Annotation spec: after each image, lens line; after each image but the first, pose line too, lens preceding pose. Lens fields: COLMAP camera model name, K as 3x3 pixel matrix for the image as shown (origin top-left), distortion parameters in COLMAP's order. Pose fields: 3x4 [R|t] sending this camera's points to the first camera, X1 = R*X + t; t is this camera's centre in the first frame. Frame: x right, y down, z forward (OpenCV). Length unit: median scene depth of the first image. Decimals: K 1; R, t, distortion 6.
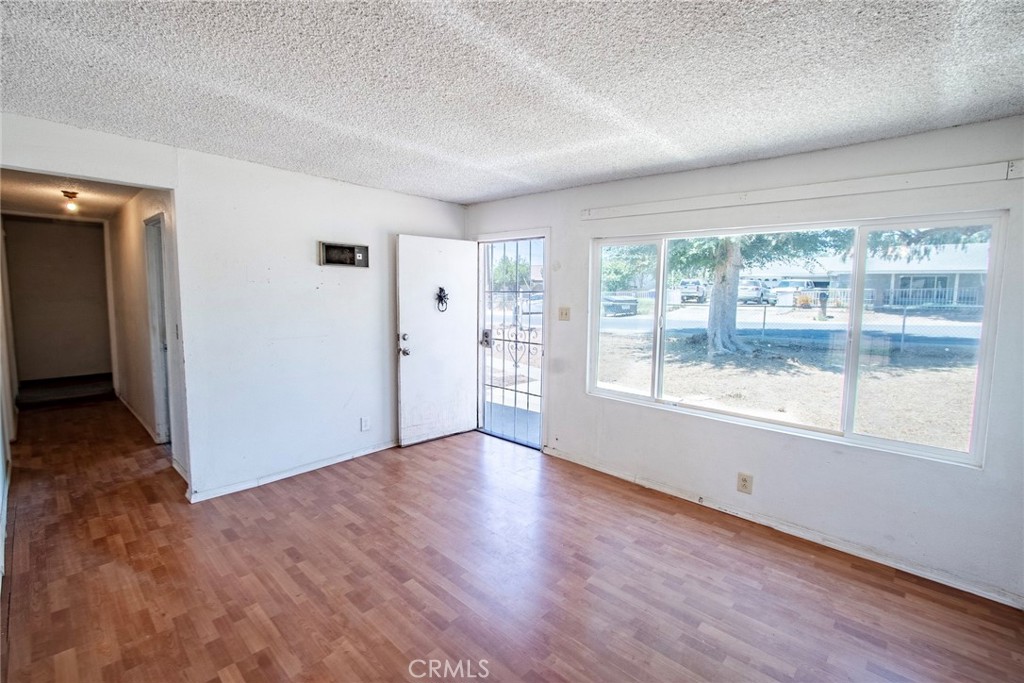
lens RADIAL K [[453.4, 0, 512.0], [0, 453.4, 341.5], [0, 0, 1]] dist [-0.025867, 0.000253]
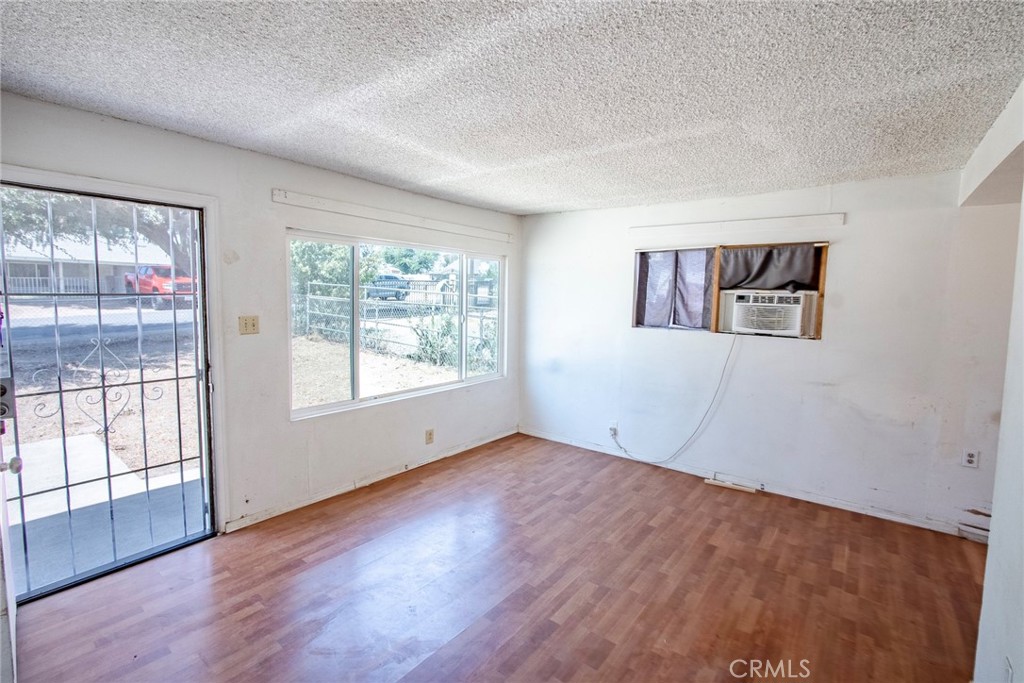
lens RADIAL K [[451.0, 0, 499.6], [0, 451.0, 341.0], [0, 0, 1]] dist [-0.017126, 0.000246]
pose [[-0.058709, -0.117063, 0.991388, -0.946938], [0.091561, 0.988283, 0.122118, -0.132402], [-0.994067, 0.097941, -0.047303, 0.985167]]
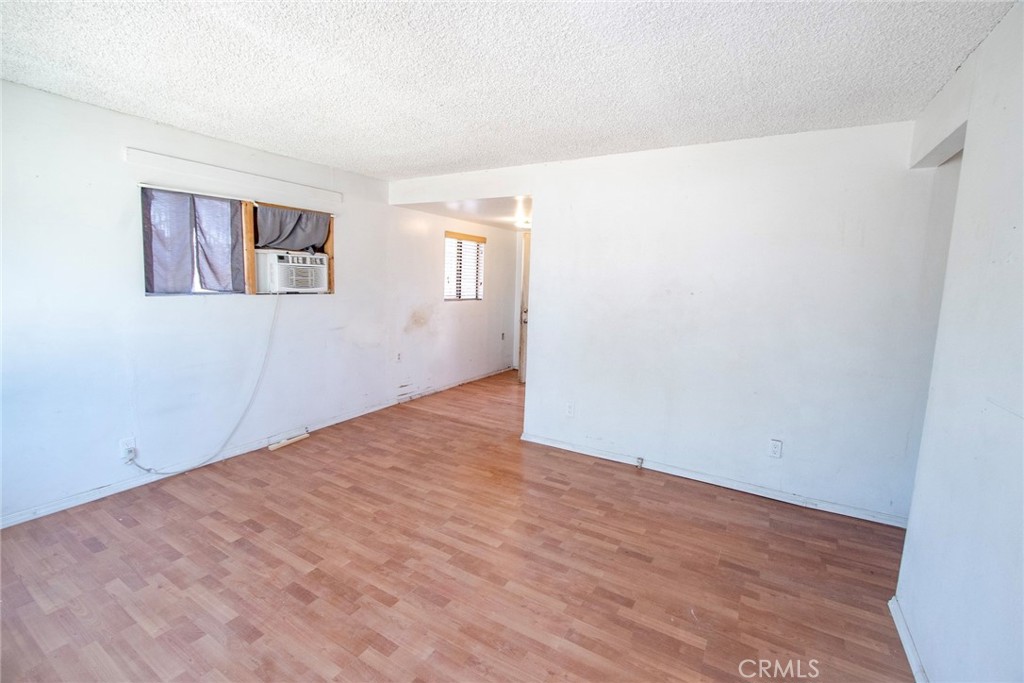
lens RADIAL K [[451.0, 0, 499.6], [0, 451.0, 341.0], [0, 0, 1]] dist [-0.017126, 0.000246]
pose [[-0.982451, -0.021675, -0.185258, -0.023675], [-0.067009, 0.967931, 0.242114, -0.160679], [0.174069, 0.250280, -0.952397, 1.683561]]
